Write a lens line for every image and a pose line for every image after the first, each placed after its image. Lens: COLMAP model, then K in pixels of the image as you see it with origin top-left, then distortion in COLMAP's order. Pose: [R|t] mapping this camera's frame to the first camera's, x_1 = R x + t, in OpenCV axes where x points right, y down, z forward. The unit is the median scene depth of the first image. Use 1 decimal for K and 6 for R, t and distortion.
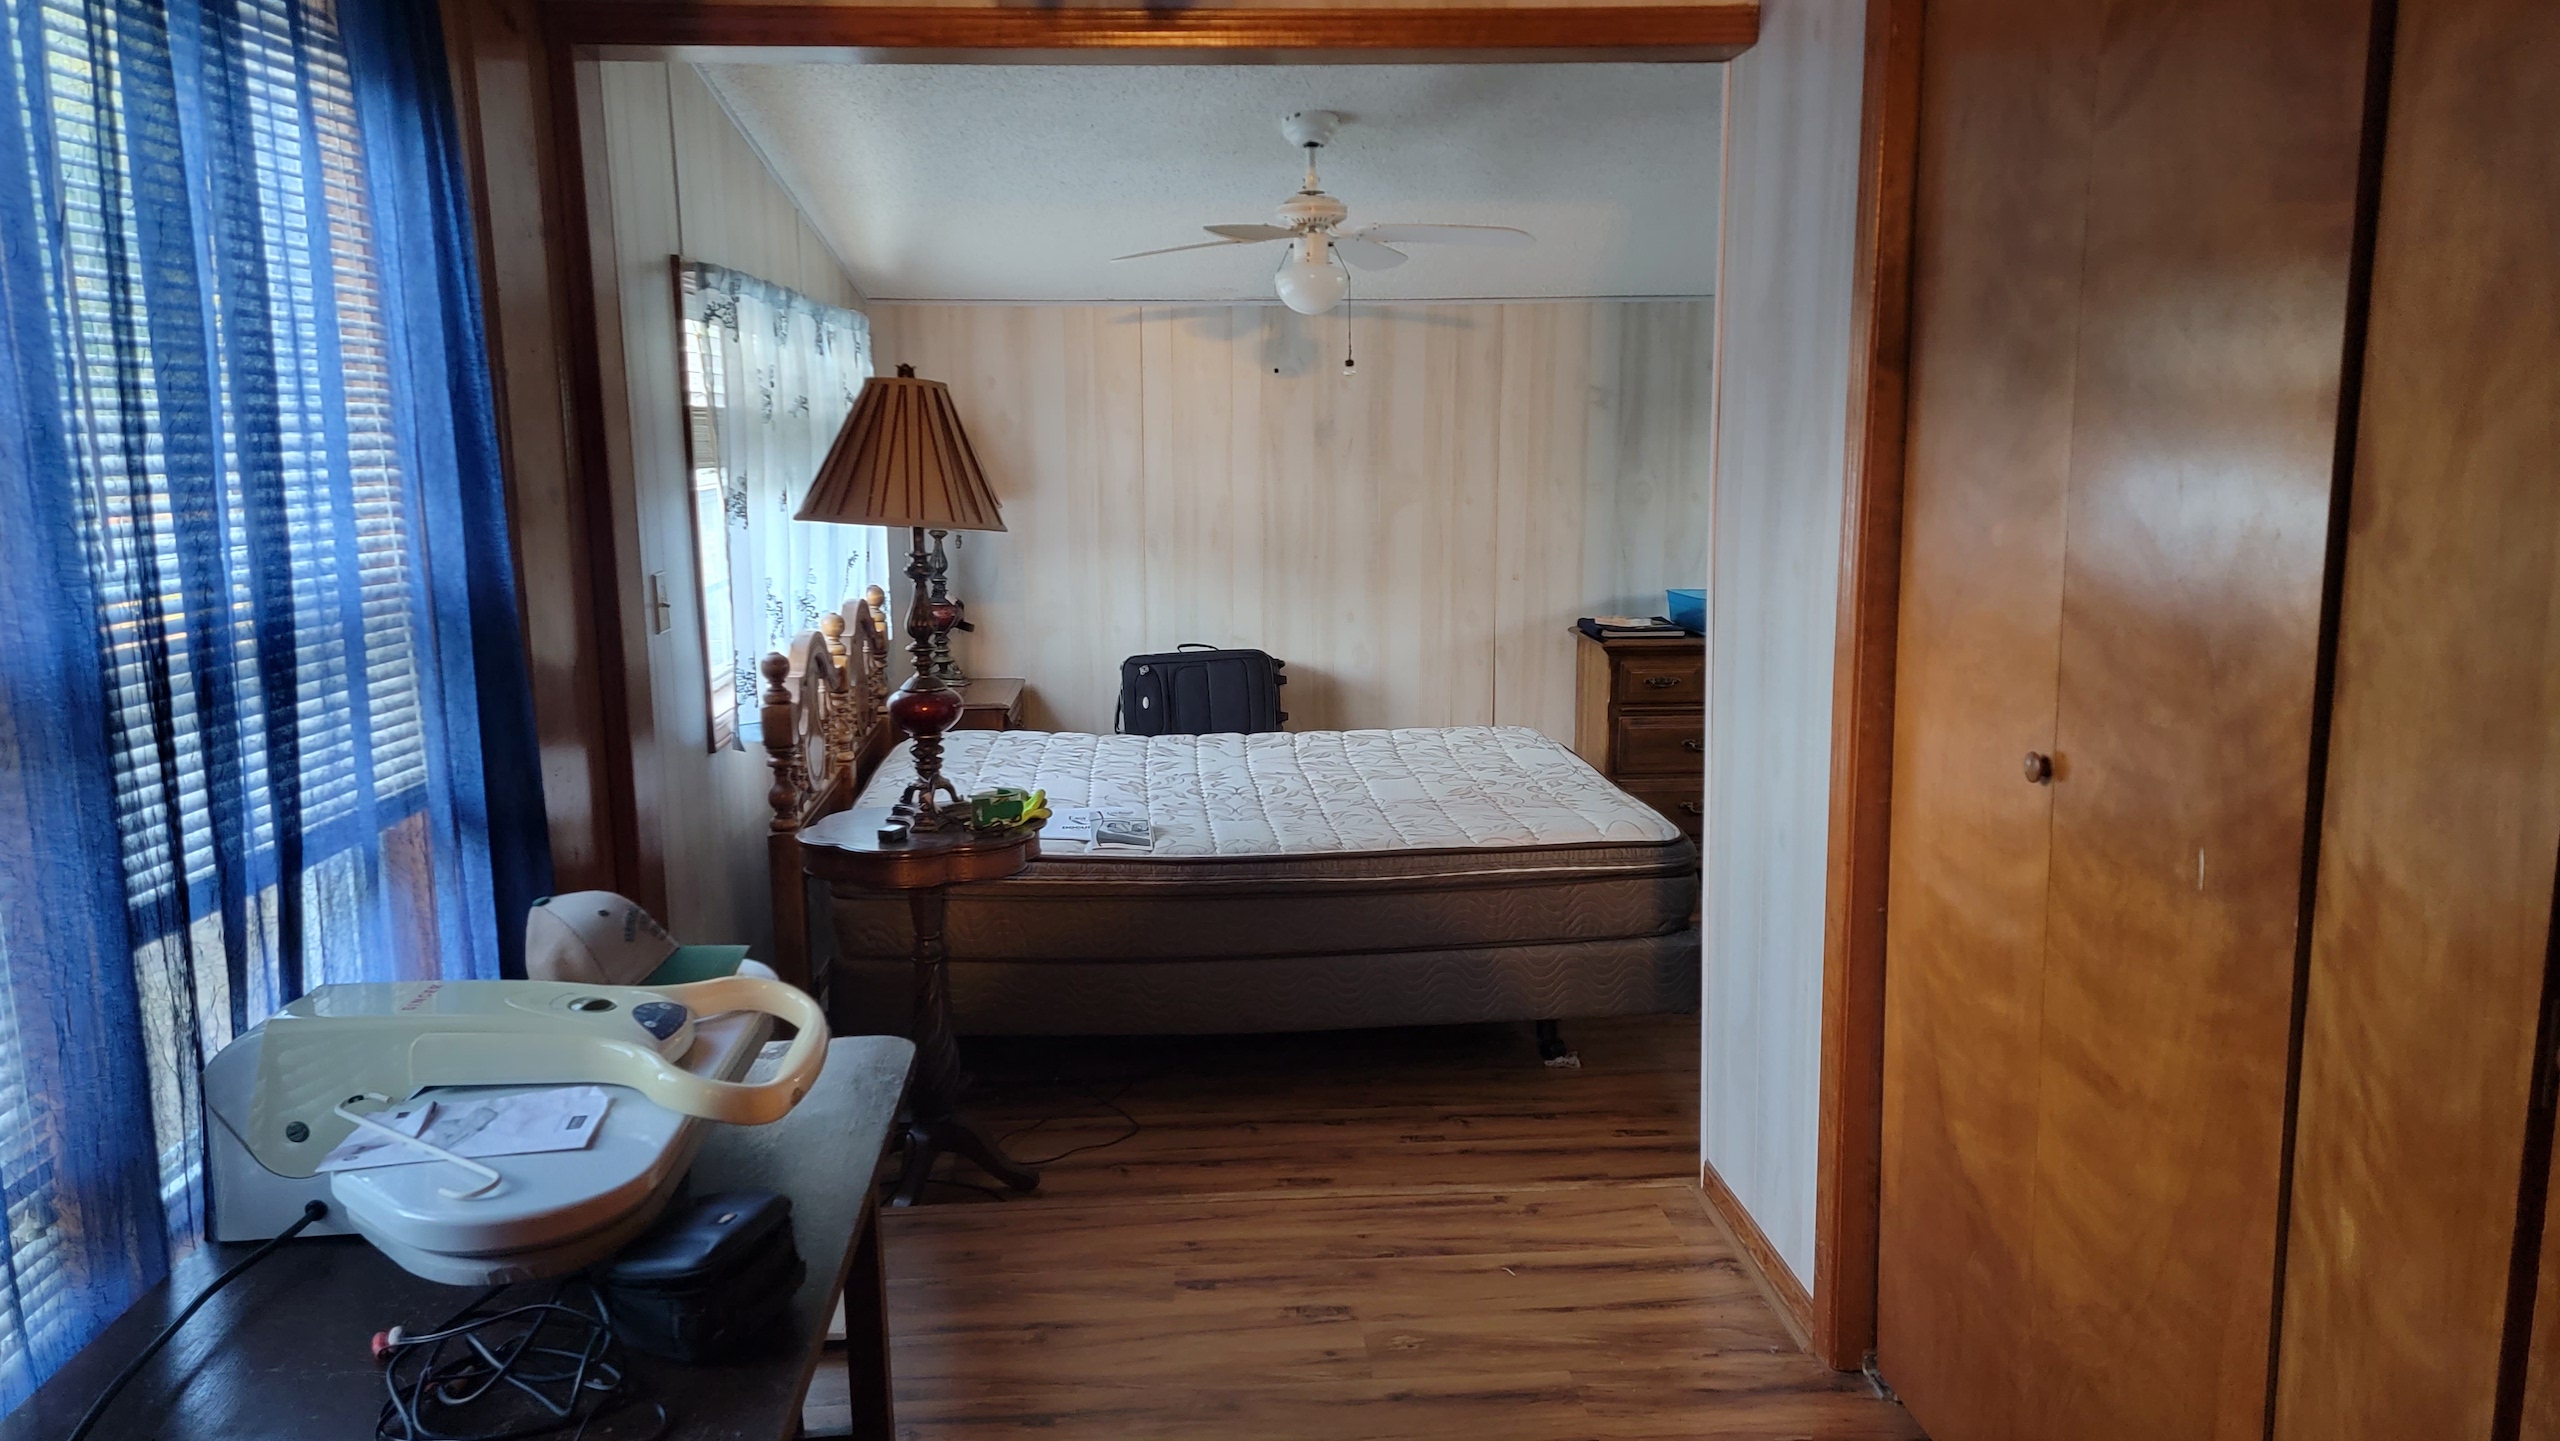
lens RADIAL K [[1912.9, 0, 1280.7], [0, 1912.9, 726.8], [0, 0, 1]] dist [0.010510, 0.000333]
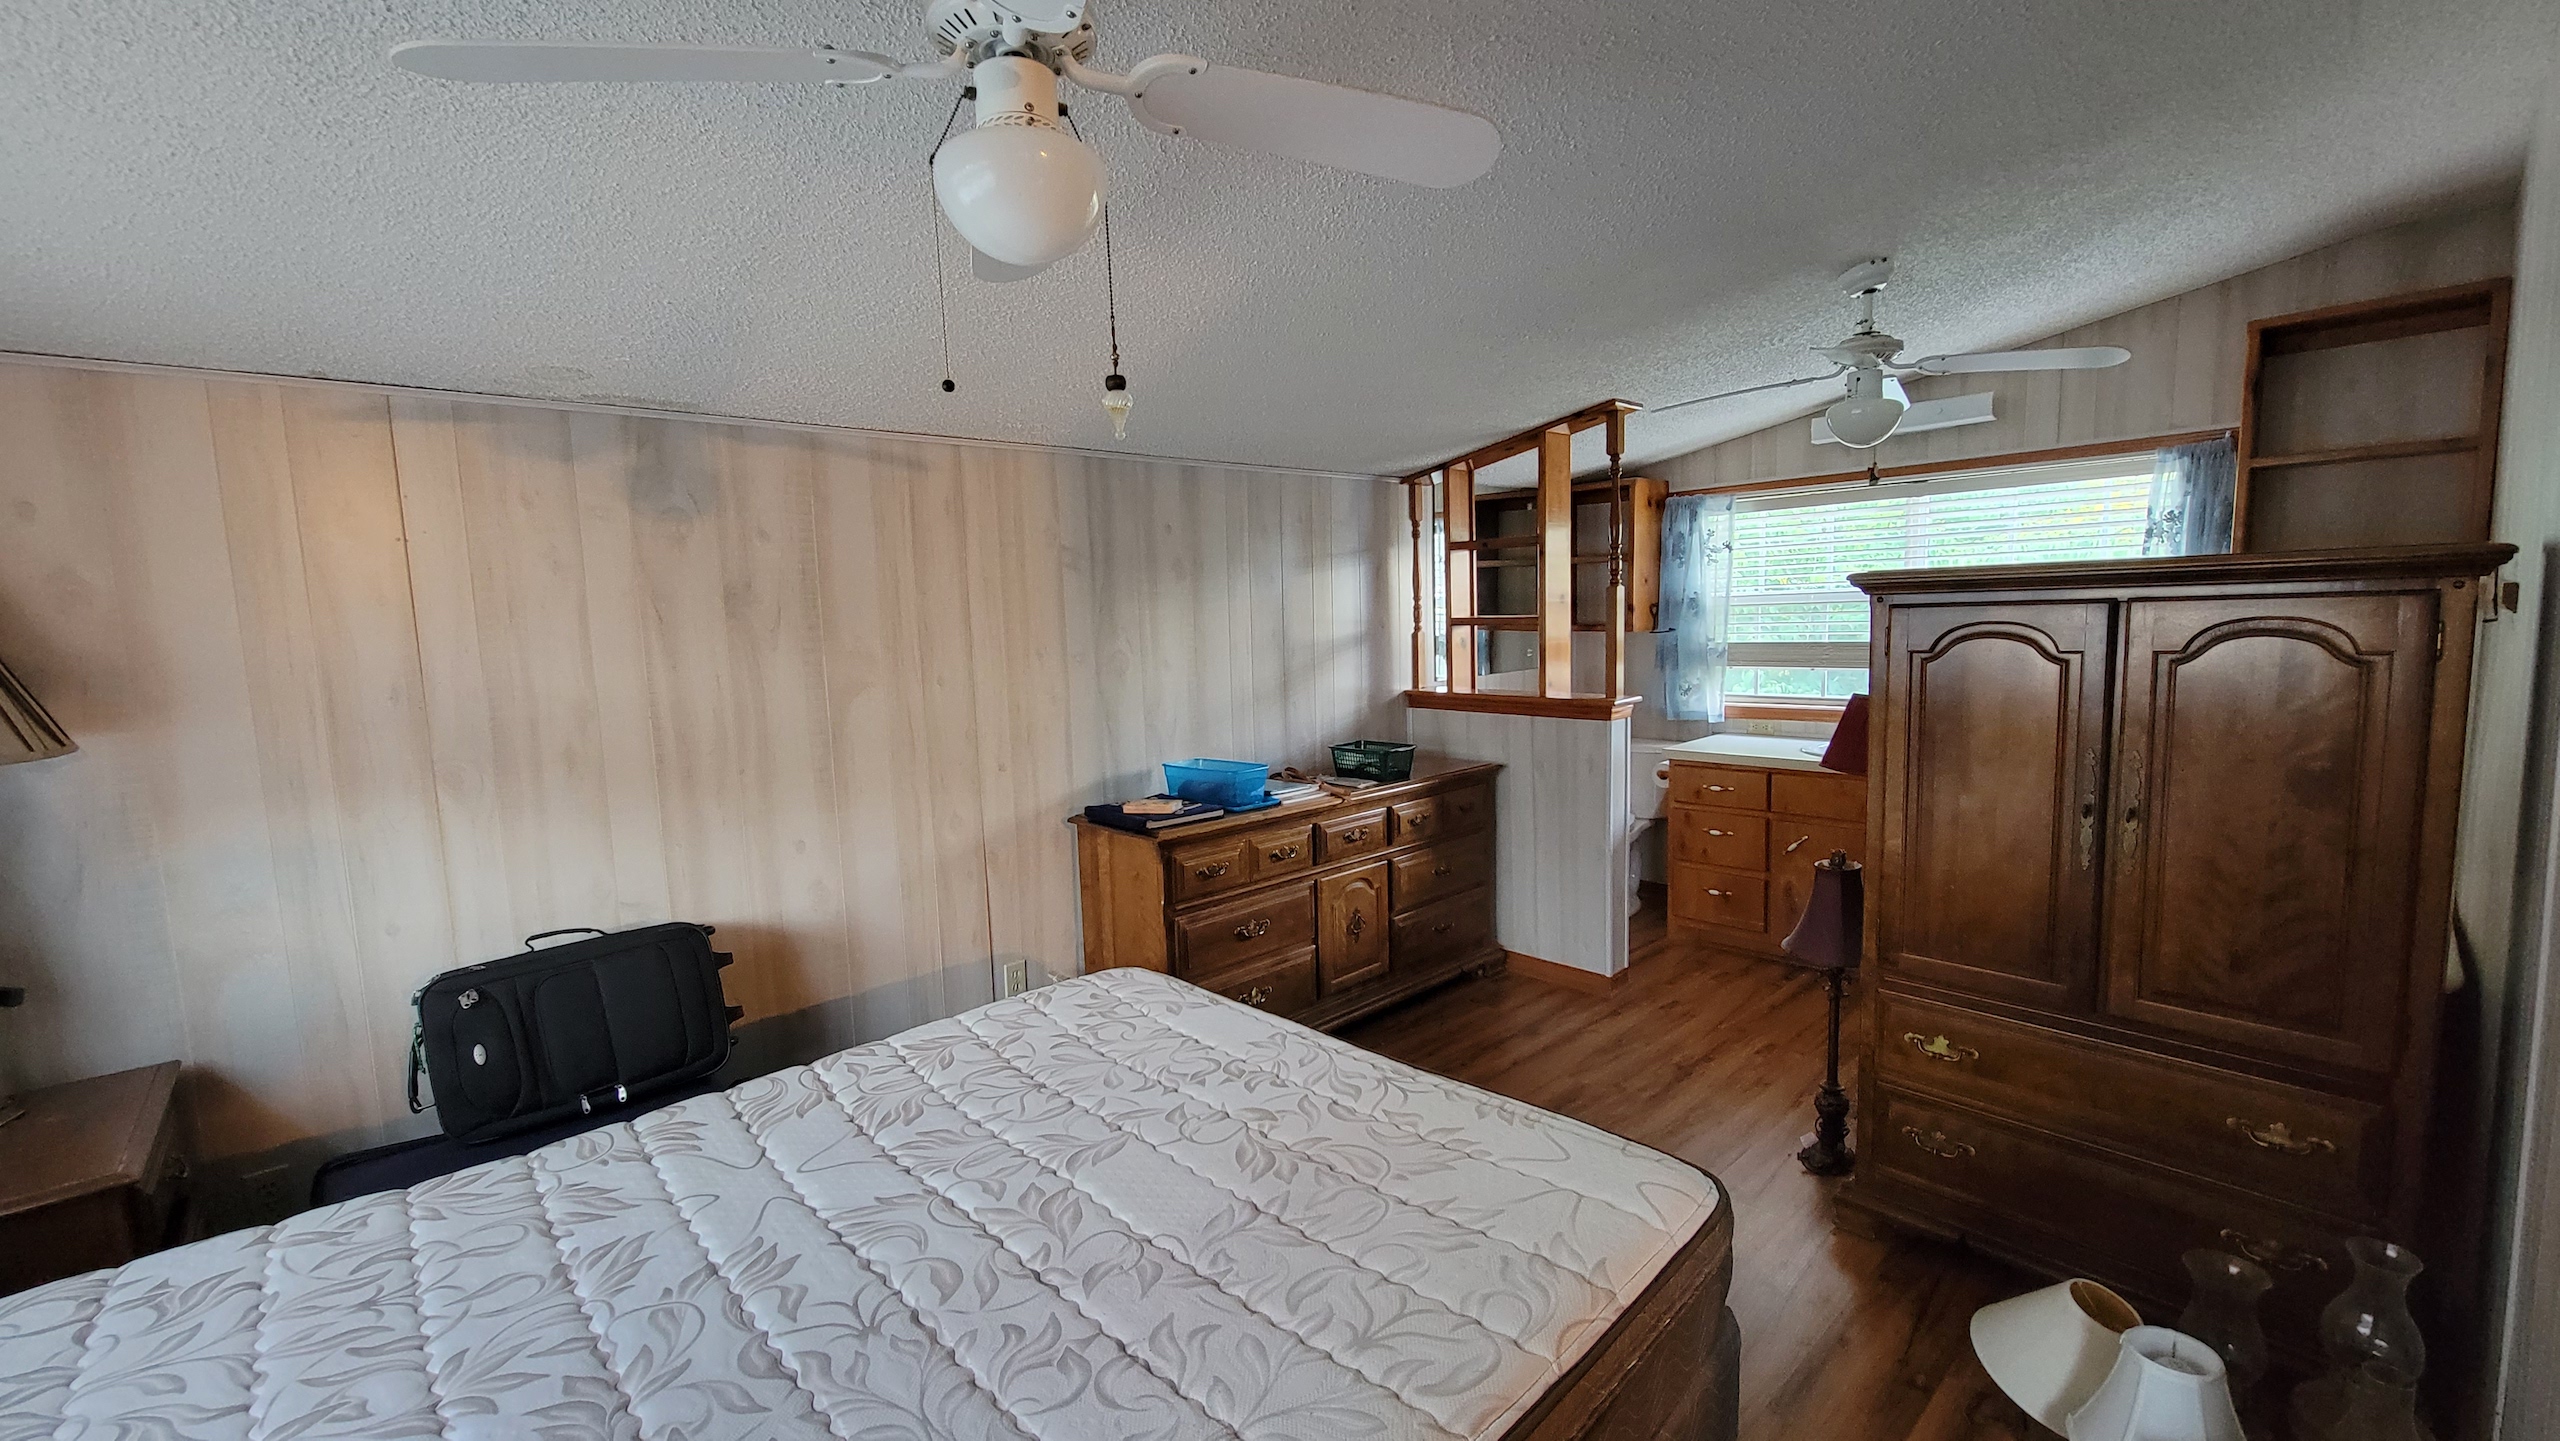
lens RADIAL K [[1015.1, 0, 1283.1], [0, 1015.1, 734.1], [0, 0, 1]] dist [-0.010641, 0.000249]
pose [[0.765171, -0.091646, 0.637271, -0.067956], [0.128302, 0.991669, -0.011440, -0.072994], [-0.630914, 0.090517, 0.770555, 0.581127]]
